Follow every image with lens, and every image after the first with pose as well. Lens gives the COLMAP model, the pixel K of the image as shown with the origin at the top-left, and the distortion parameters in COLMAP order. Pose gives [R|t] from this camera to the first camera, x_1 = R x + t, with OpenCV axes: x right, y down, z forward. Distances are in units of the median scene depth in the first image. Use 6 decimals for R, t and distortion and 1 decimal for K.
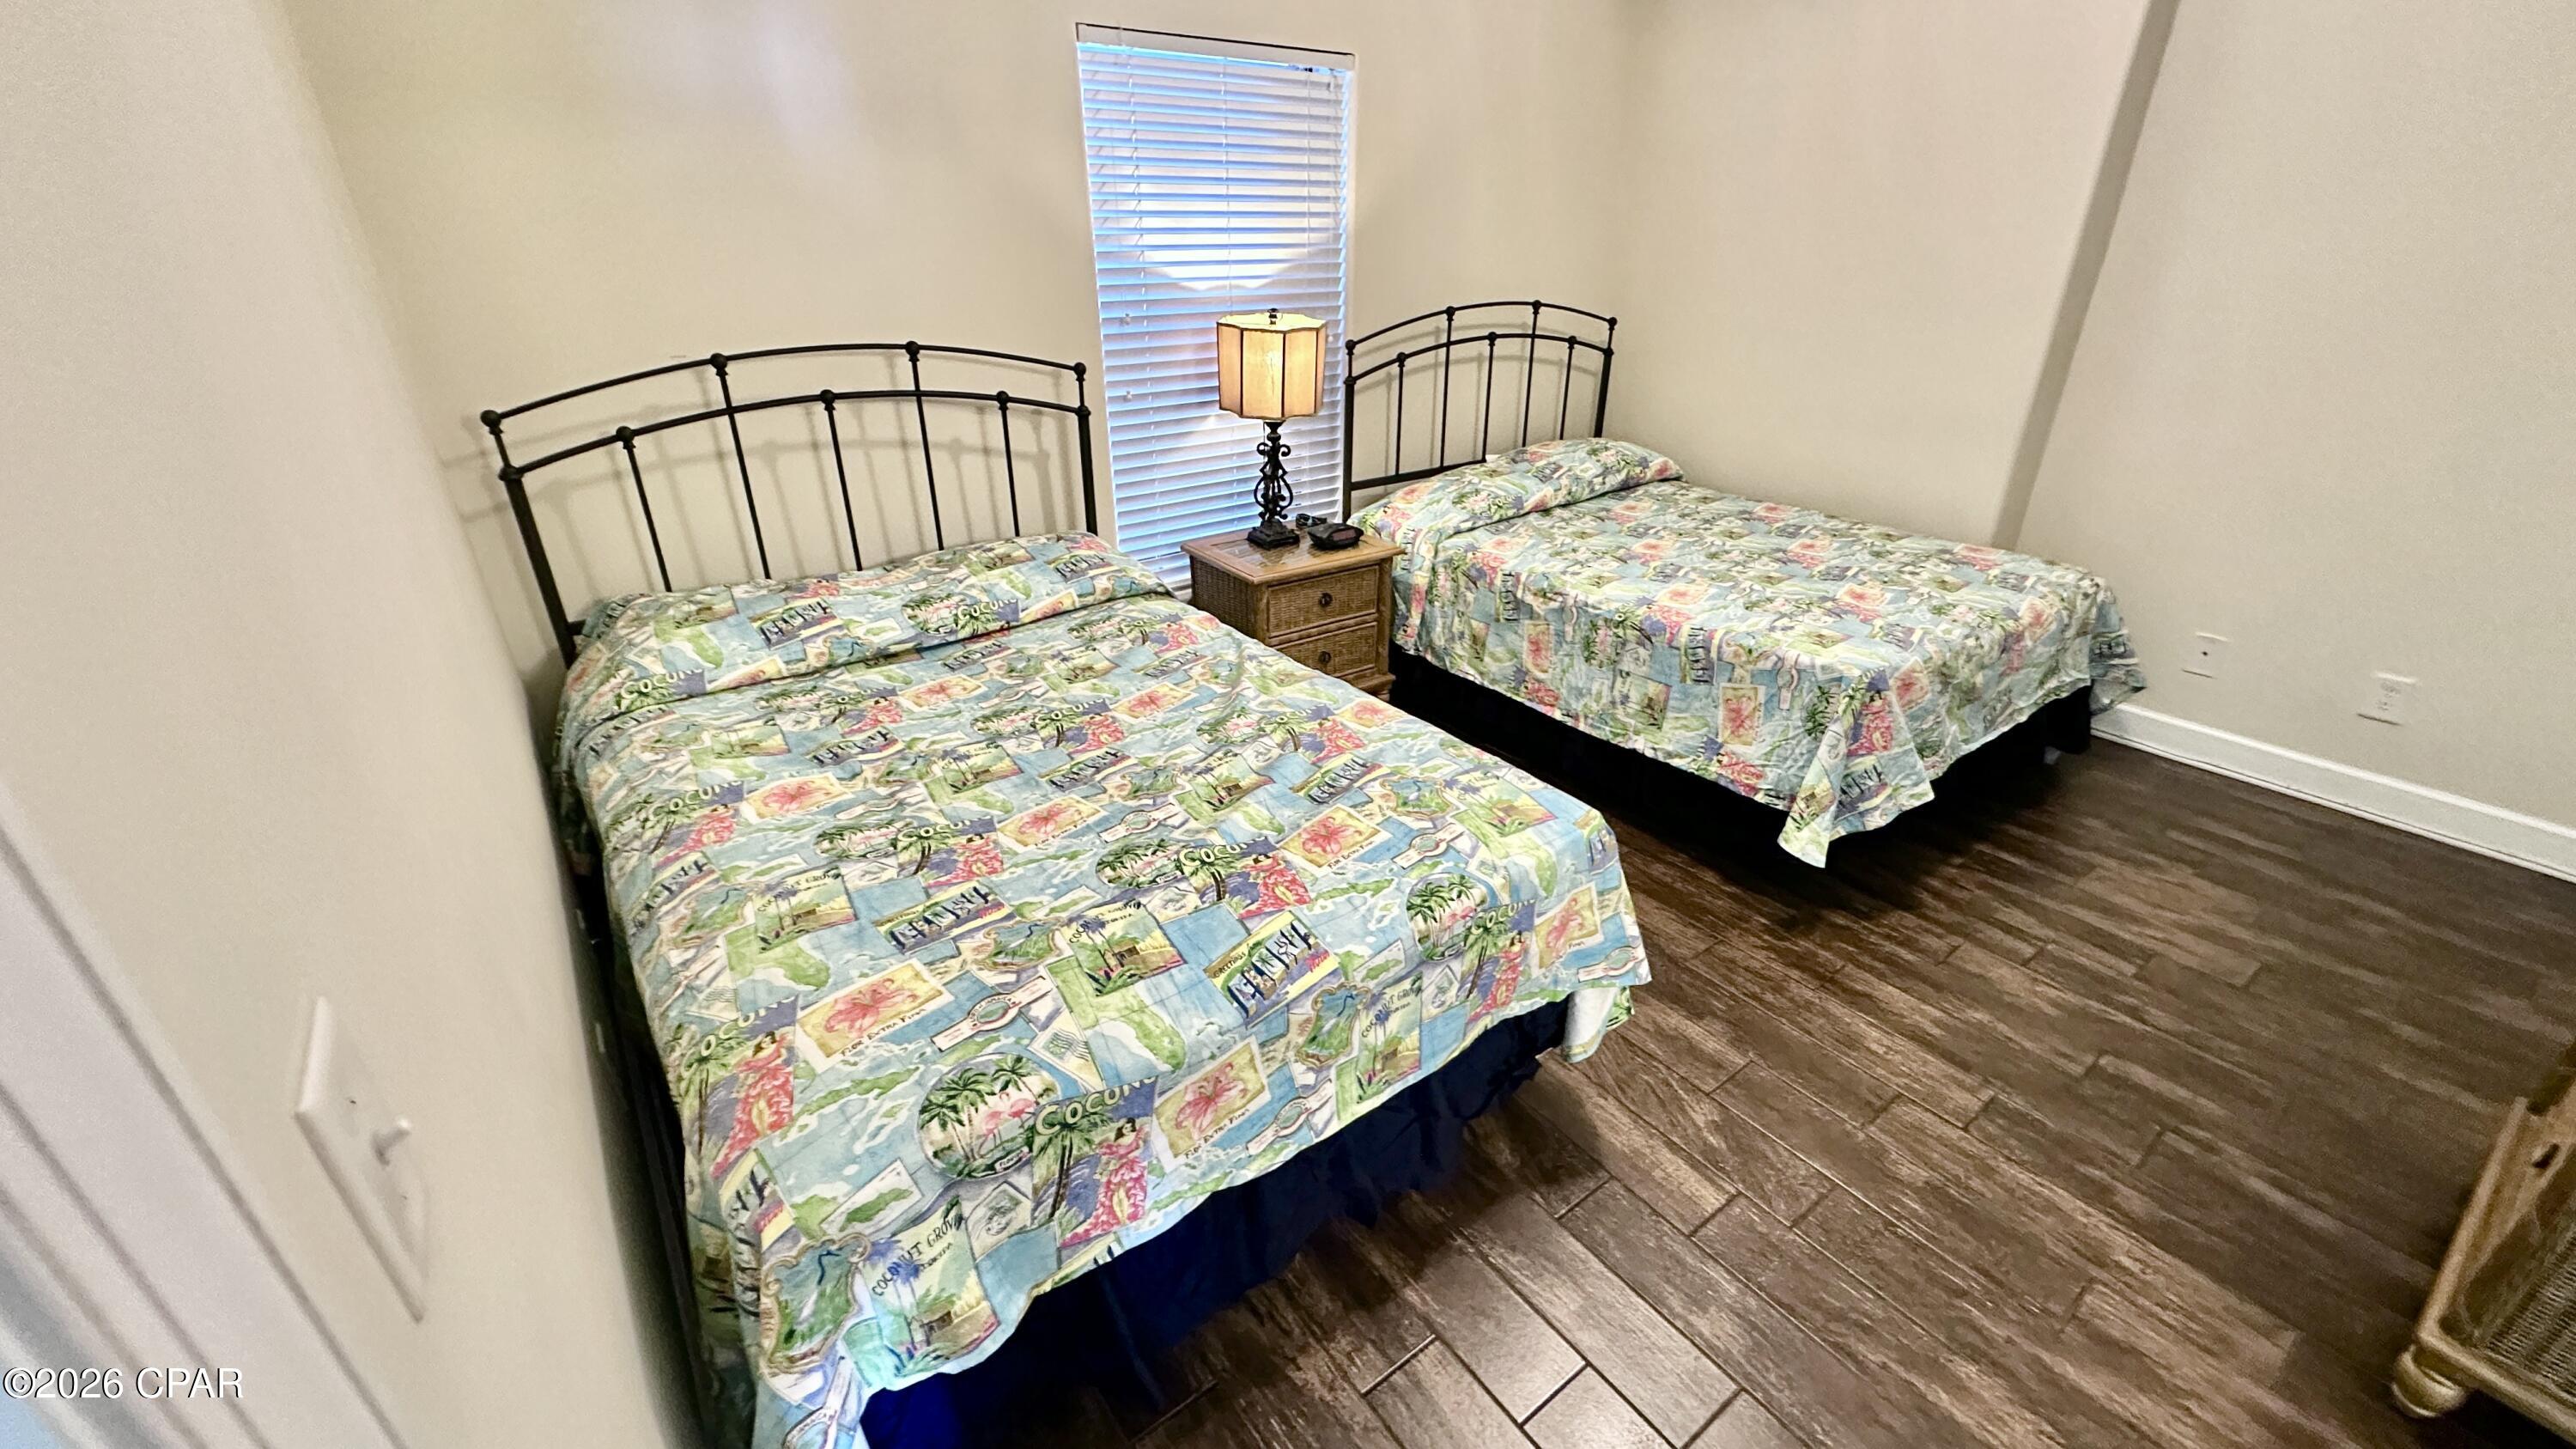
lens RADIAL K [[1030.1, 0, 1290.1], [0, 1030.1, 723.8], [0, 0, 1]] dist [-0.002817, 0.000238]
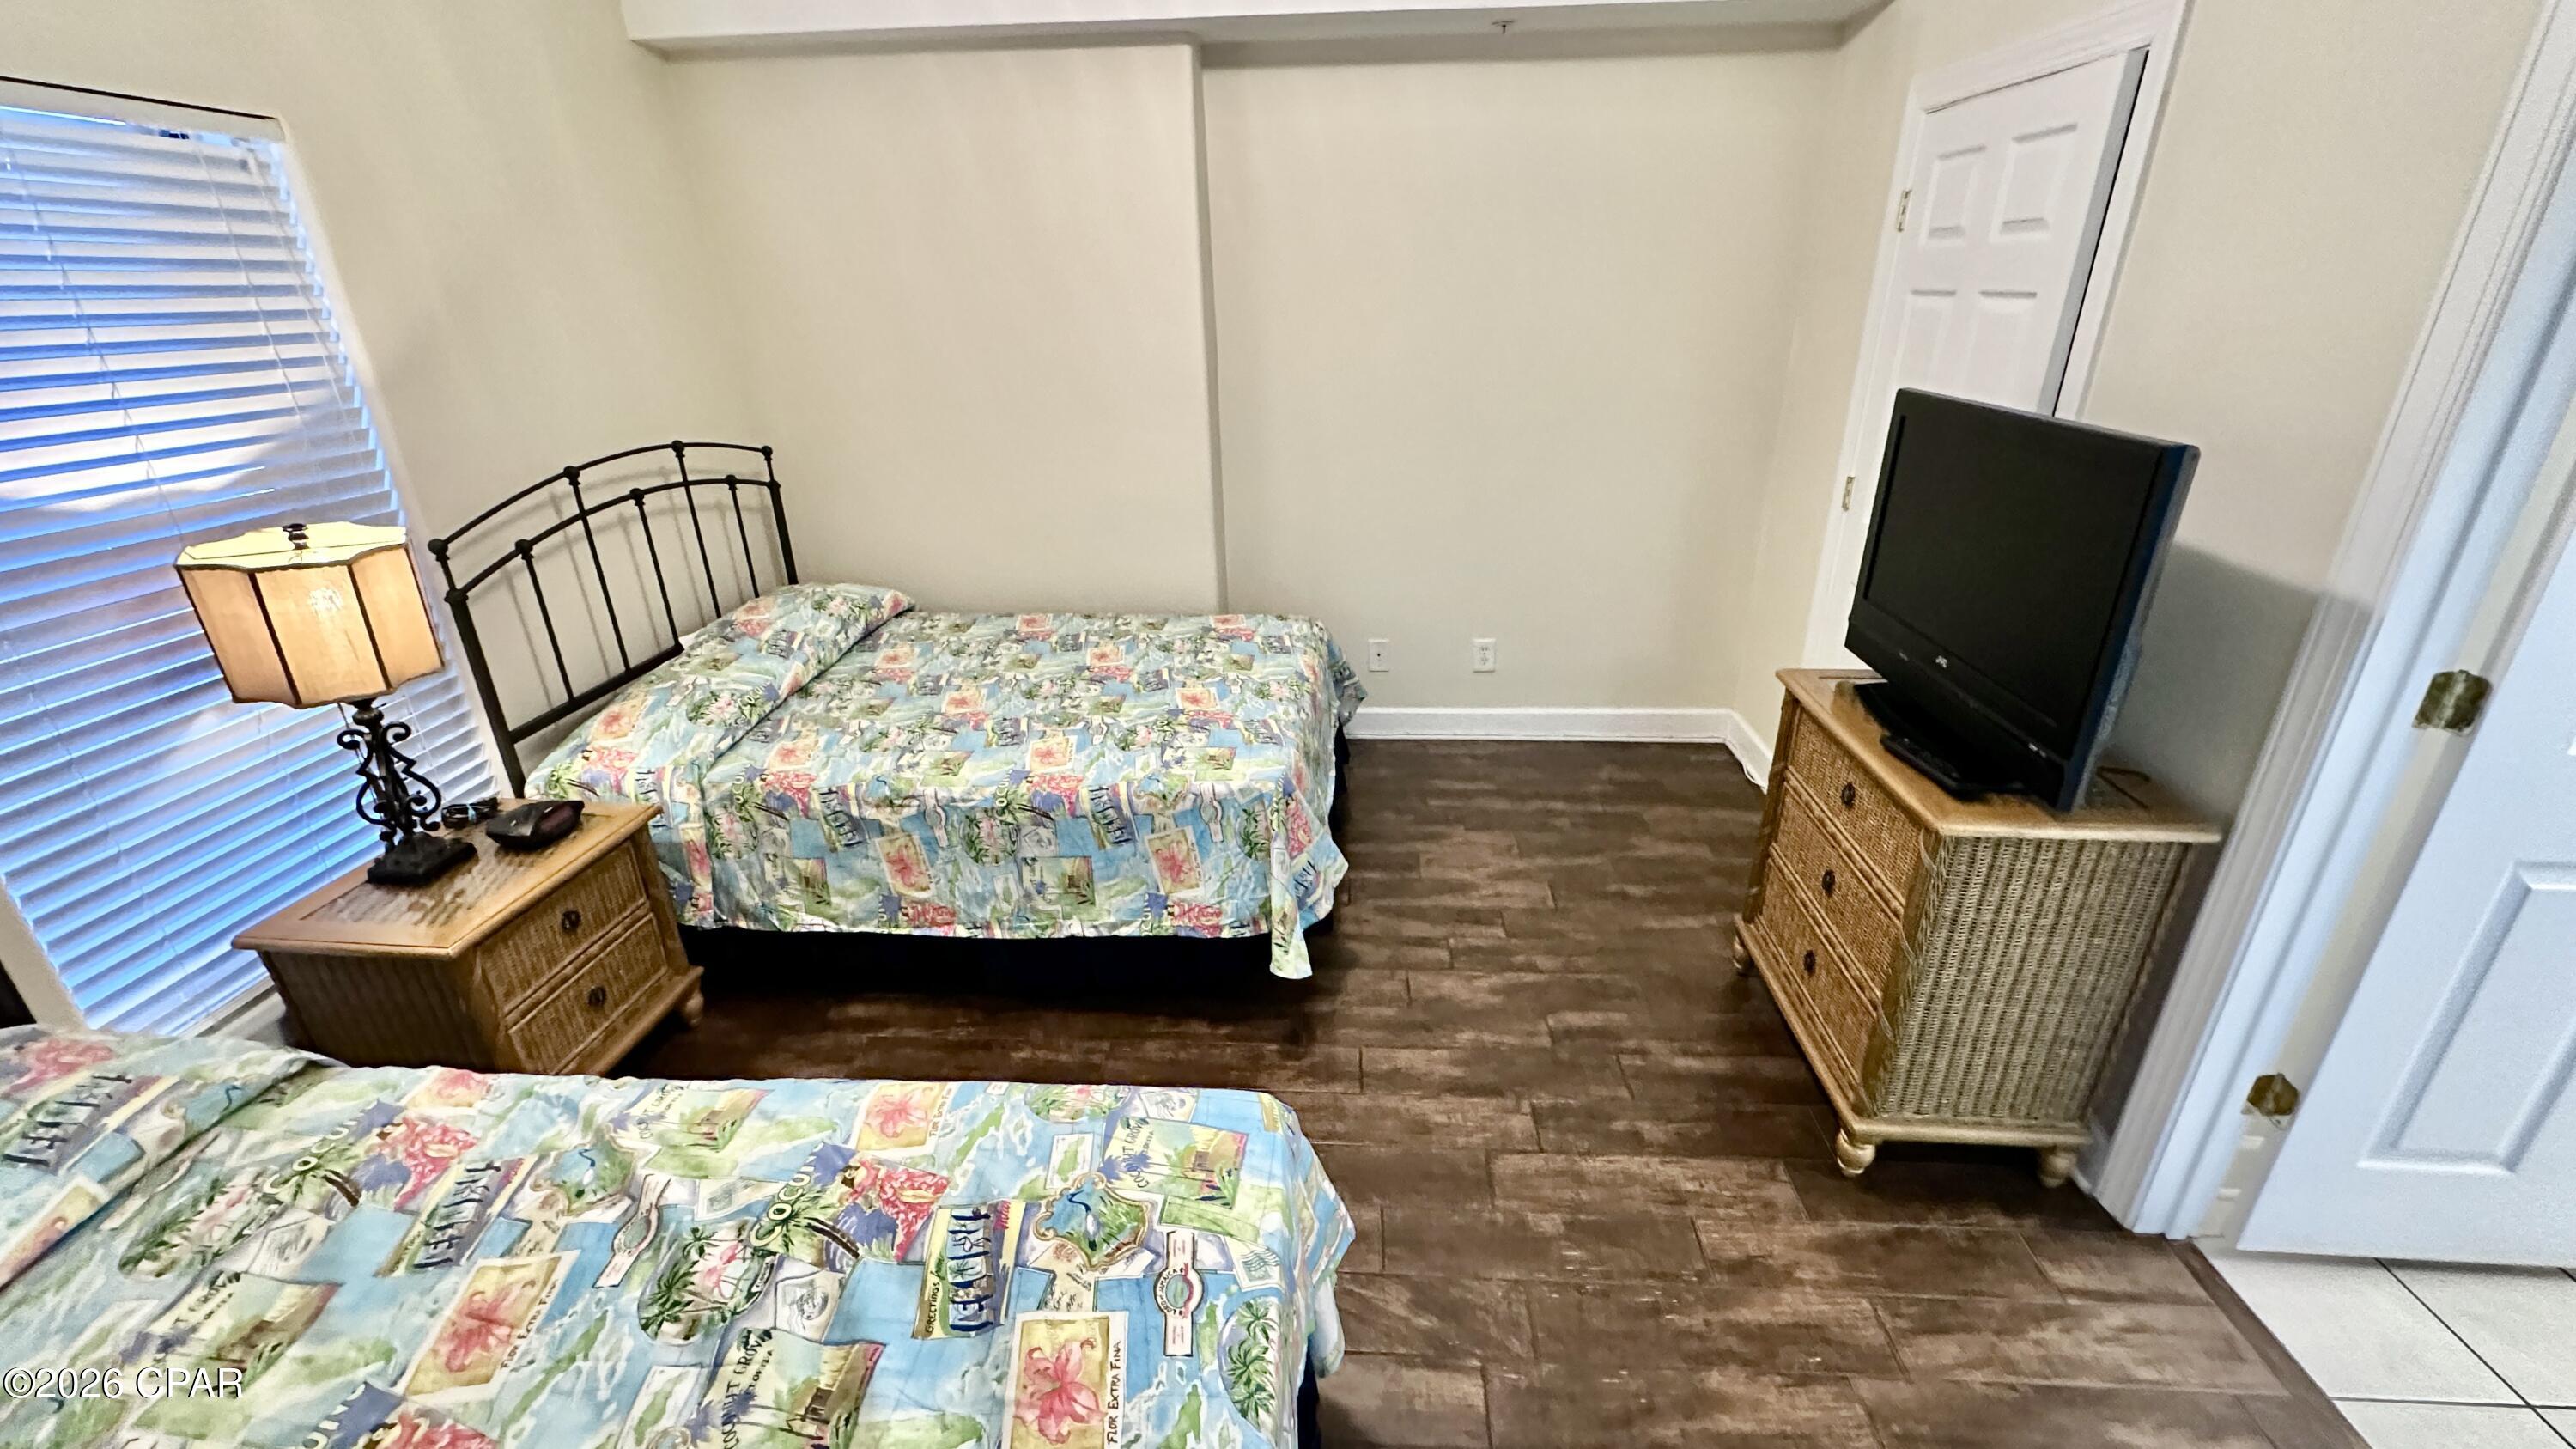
lens RADIAL K [[1030.1, 0, 1290.1], [0, 1030.1, 723.8], [0, 0, 1]] dist [-0.002817, 0.000238]
pose [[0.641135, -0.308398, 0.702736, -0.104811], [0.345840, 0.933556, 0.094170, -0.155310], [-0.685085, 0.182658, 0.705191, 0.206099]]
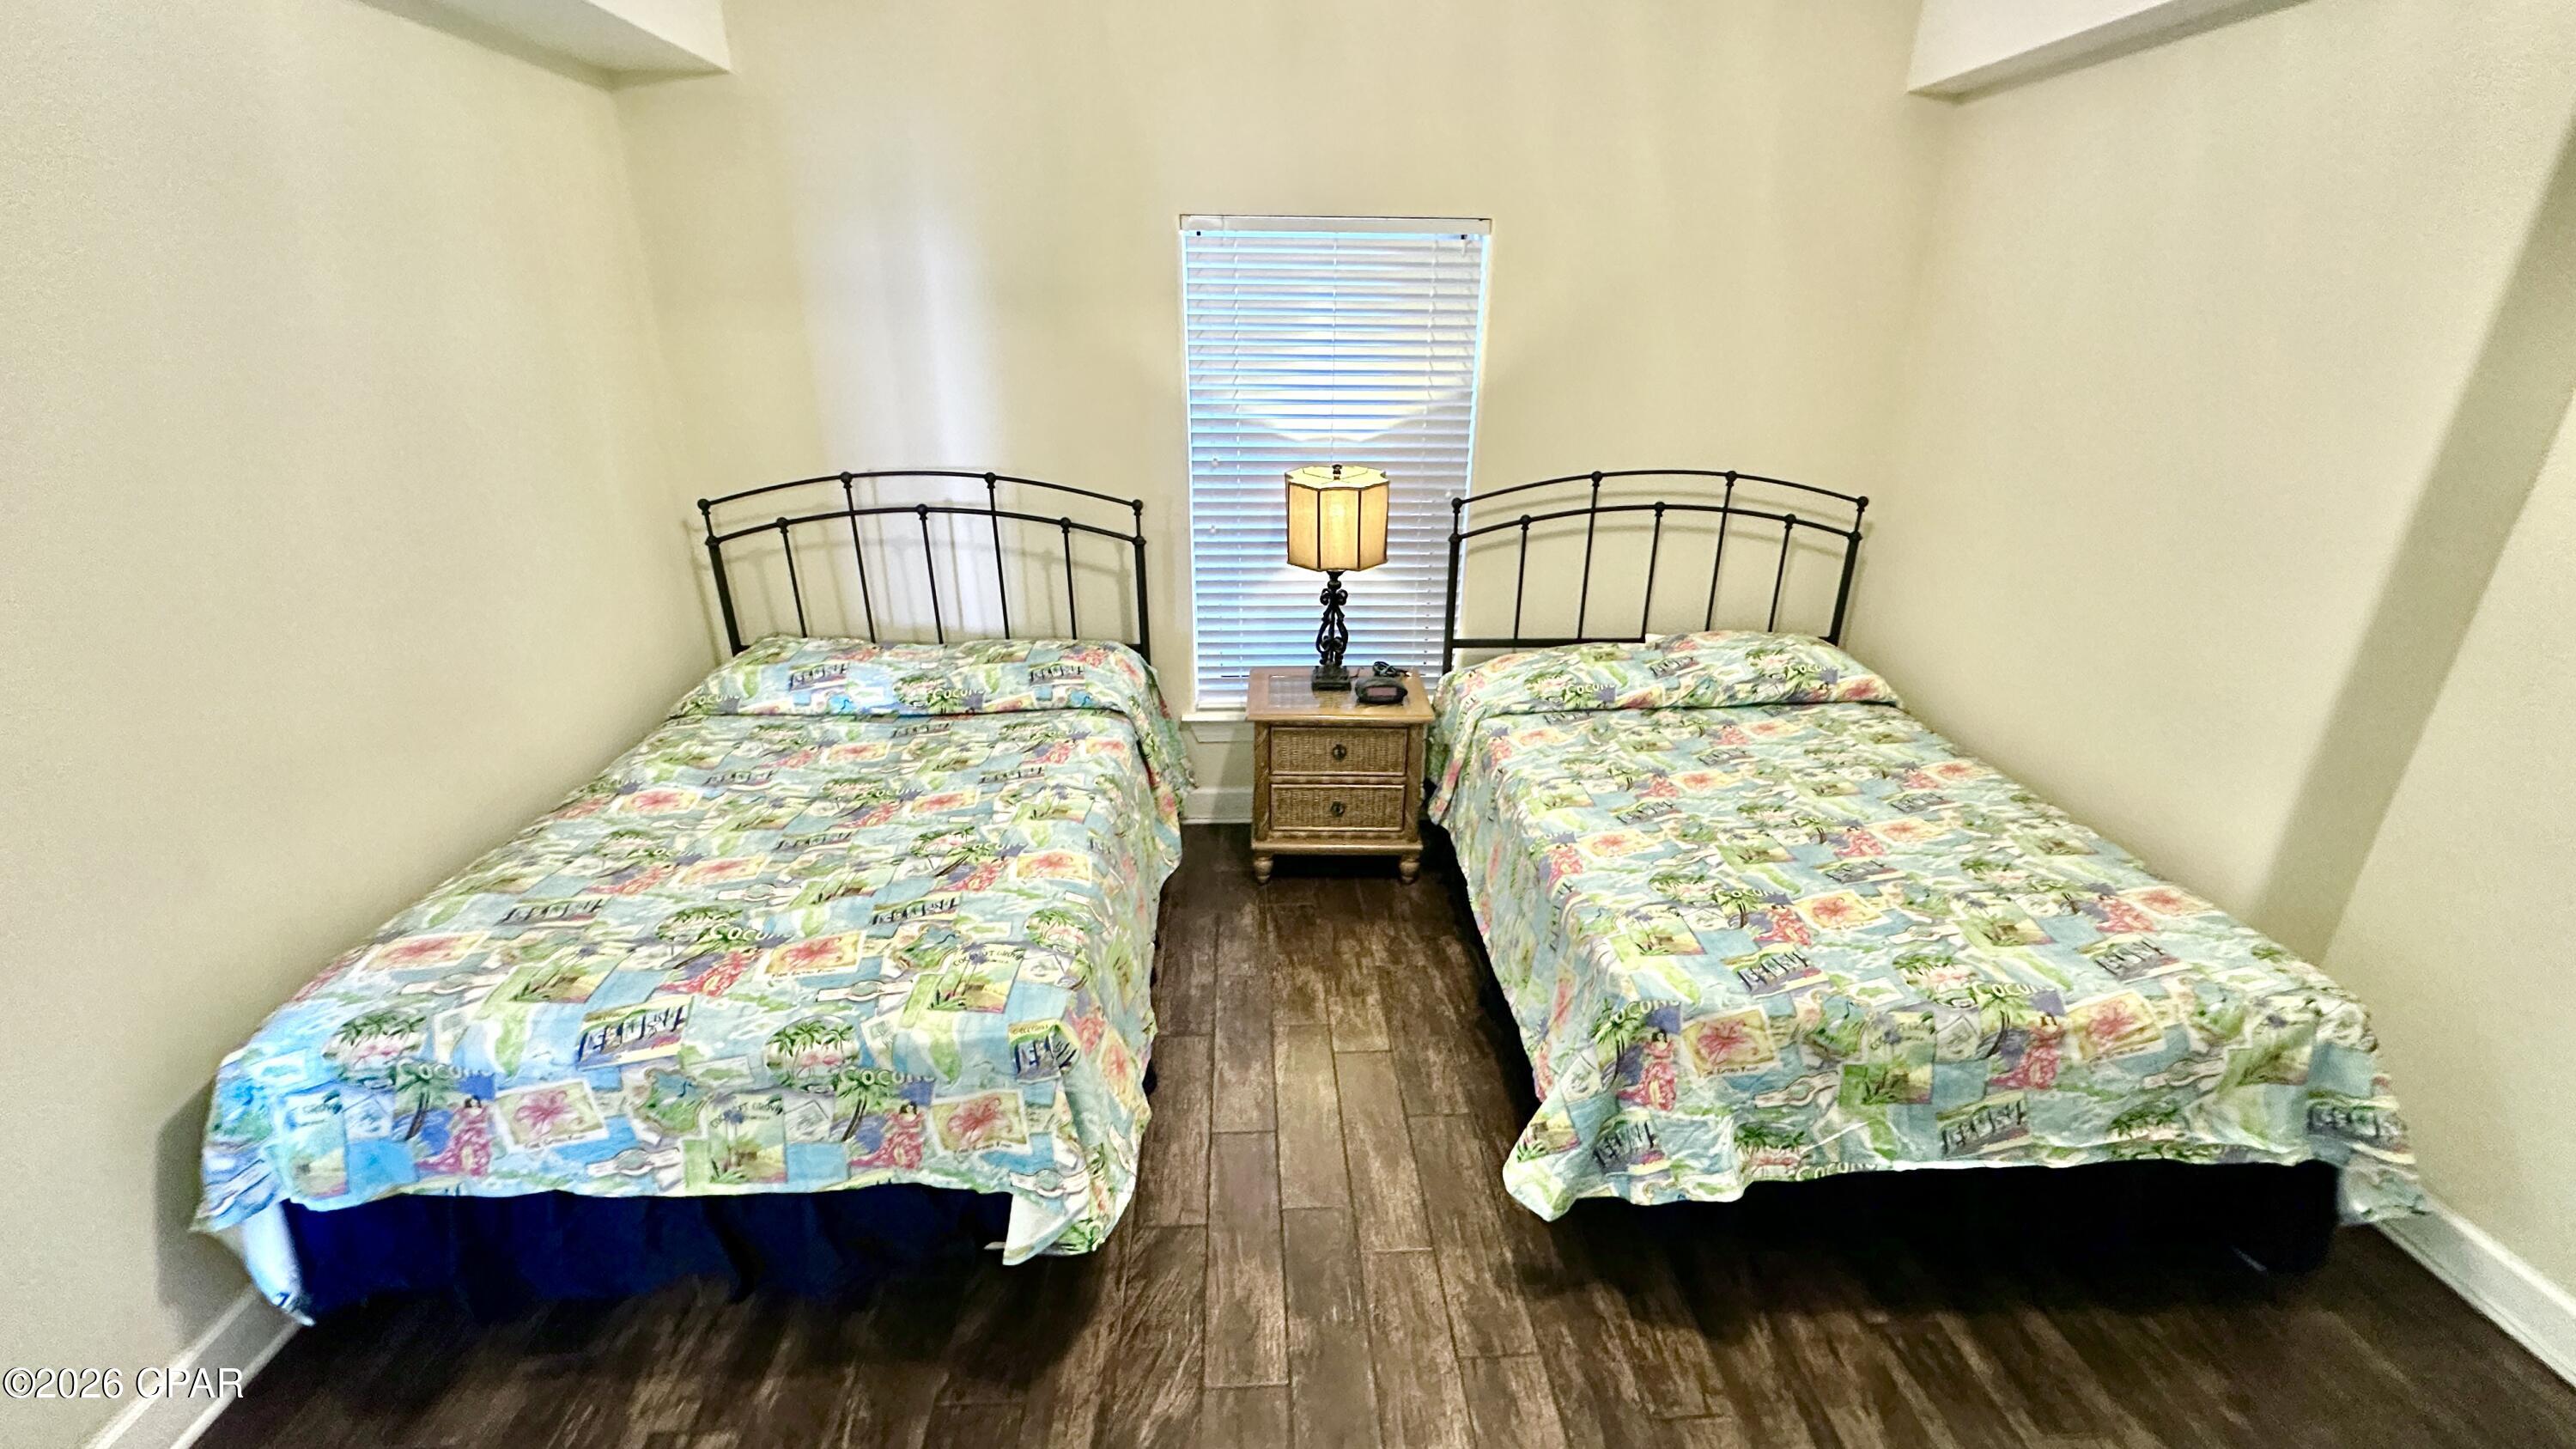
lens RADIAL K [[1030.1, 0, 1290.1], [0, 1030.1, 723.8], [0, 0, 1]] dist [-0.002817, 0.000238]
pose [[0.830247, 0.213912, -0.514716, 0.548241], [-0.251716, 0.967794, -0.003815, -0.143529], [0.497322, 0.132729, 0.857353, 0.138168]]
